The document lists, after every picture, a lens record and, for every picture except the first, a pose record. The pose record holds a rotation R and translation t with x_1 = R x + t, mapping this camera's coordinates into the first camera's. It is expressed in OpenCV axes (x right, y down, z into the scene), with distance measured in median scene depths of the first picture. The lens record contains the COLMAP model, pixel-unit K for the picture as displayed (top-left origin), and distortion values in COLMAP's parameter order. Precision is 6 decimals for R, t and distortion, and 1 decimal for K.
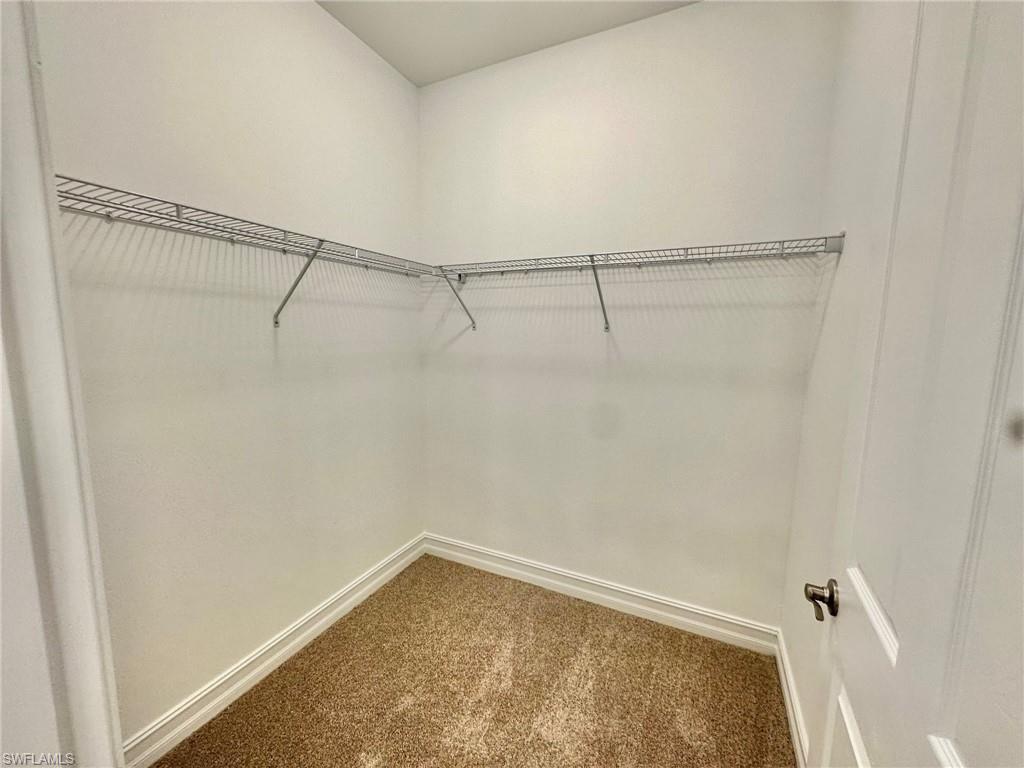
lens RADIAL K [[408.3, 0, 512.0], [0, 408.3, 382.3], [0, 0, 1]] dist [-0.002699, 0.000162]
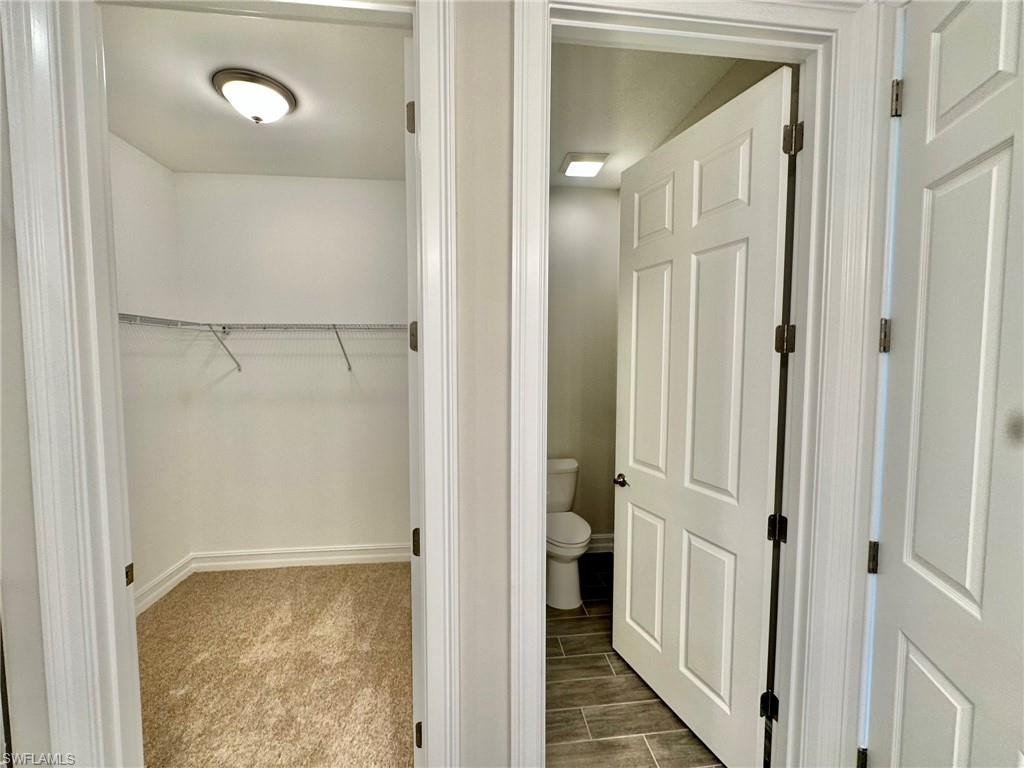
lens RADIAL K [[416.8, 0, 512.0], [0, 416.8, 384.0], [0, 0, 1]] dist [-0.001883, 0.000018]
pose [[0.854615, -0.044853, 0.517321, -0.052497], [0.075652, 0.996387, -0.038588, 0.027196], [-0.513721, 0.072115, 0.854921, -0.634059]]
